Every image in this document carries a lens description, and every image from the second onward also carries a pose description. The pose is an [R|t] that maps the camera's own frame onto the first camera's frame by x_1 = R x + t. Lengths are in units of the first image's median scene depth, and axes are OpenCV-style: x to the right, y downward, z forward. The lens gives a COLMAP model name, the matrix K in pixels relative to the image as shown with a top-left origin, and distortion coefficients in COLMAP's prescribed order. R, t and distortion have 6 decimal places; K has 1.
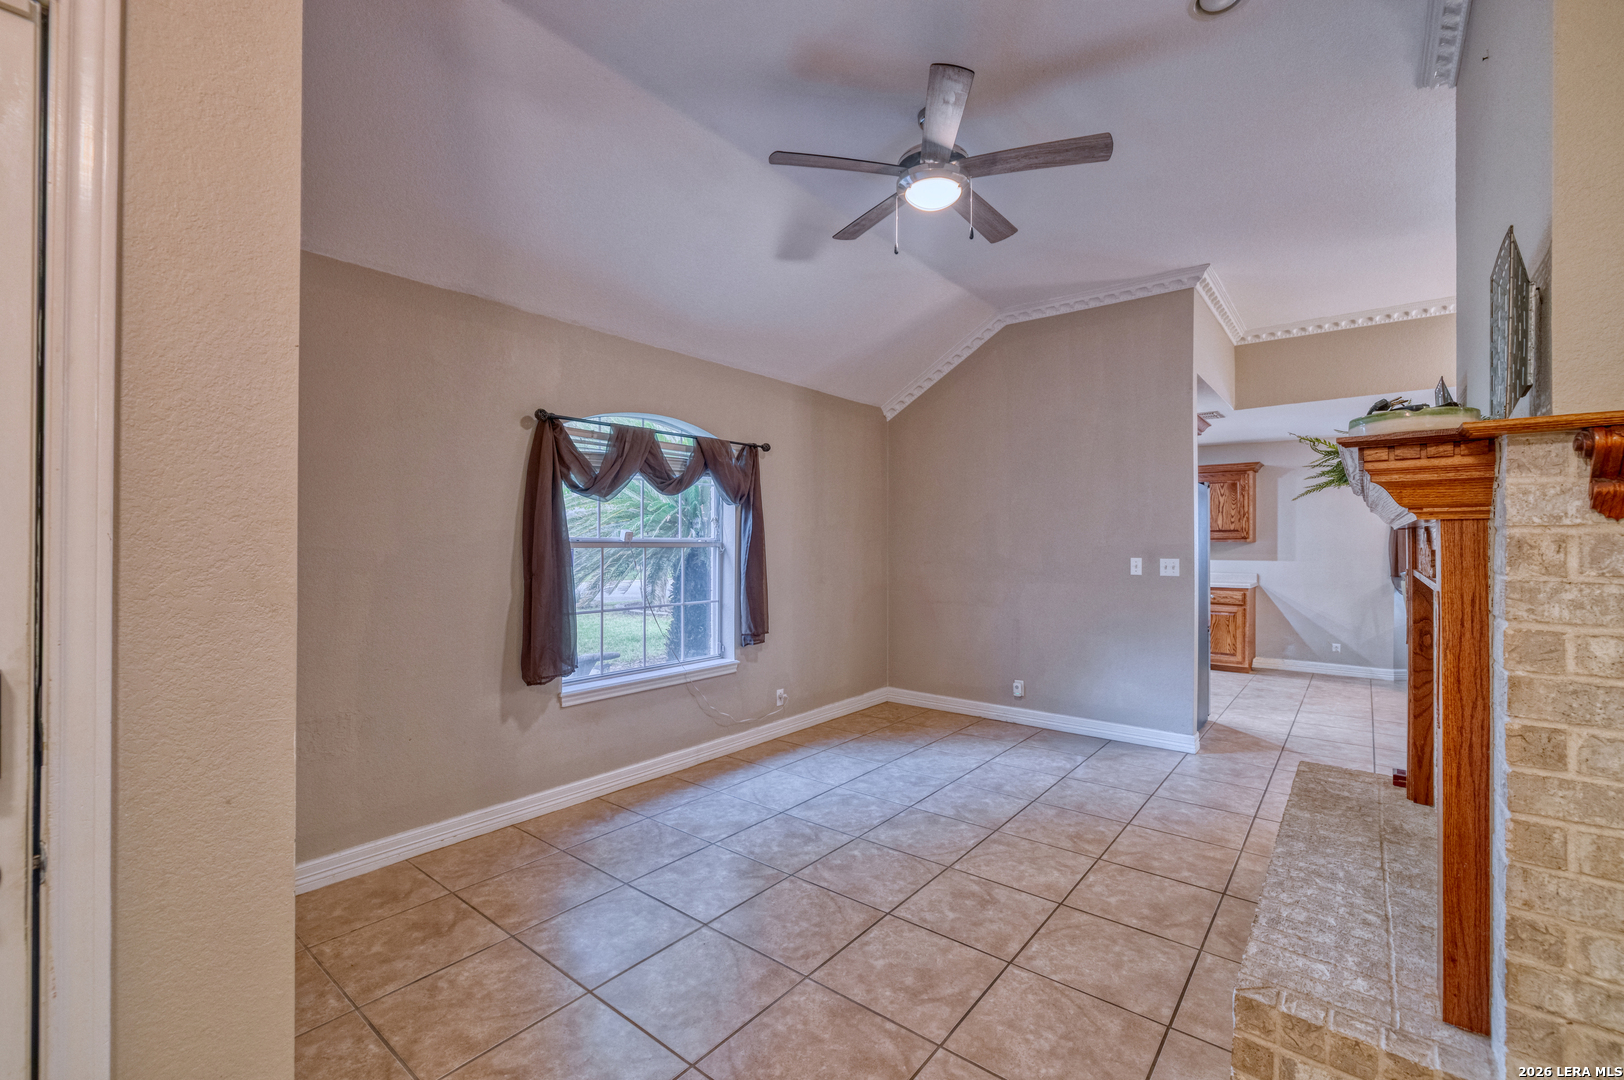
lens RADIAL K [[695.4, 0, 813.4], [0, 695.4, 537.3], [0, 0, 1]] dist [-0.000474, 0.000131]
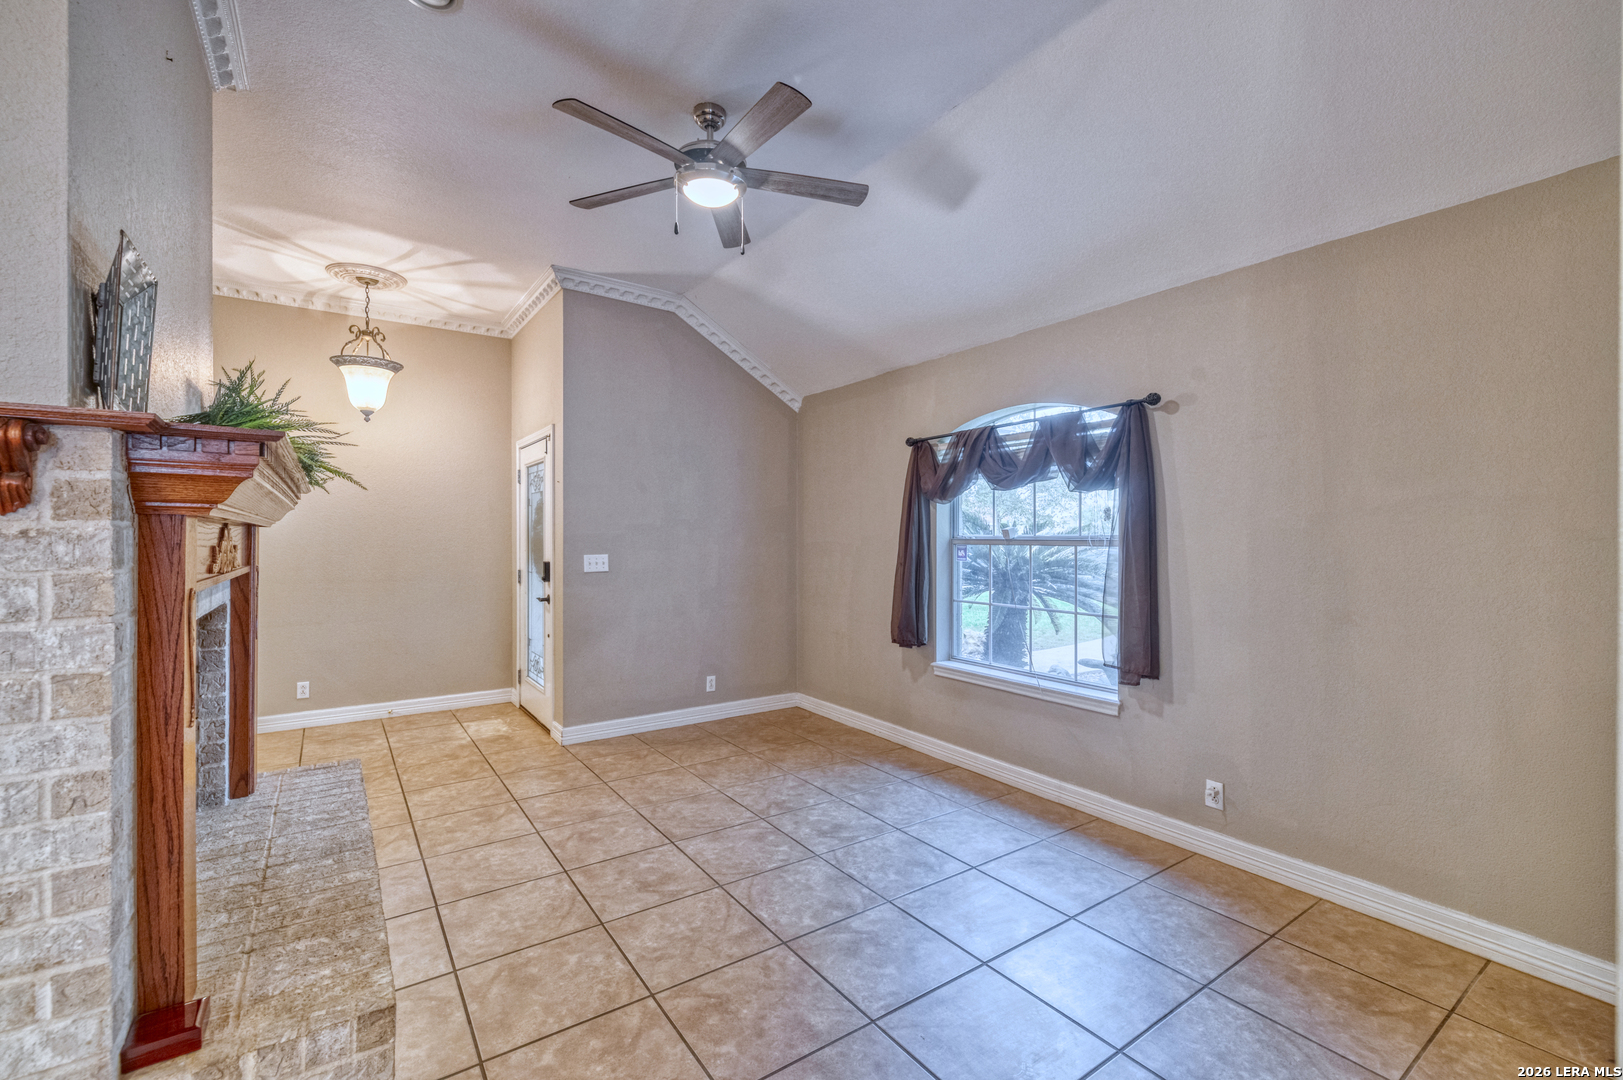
lens RADIAL K [[695.0, 0, 812.9], [0, 695.0, 537.3], [0, 0, 1]] dist [-0.000474, 0.000131]
pose [[-0.287203, -0.002008, -0.957868, 0.971220], [0.005069, 0.999981, -0.003617, 0.006866], [0.957856, -0.005894, -0.287187, 1.277436]]
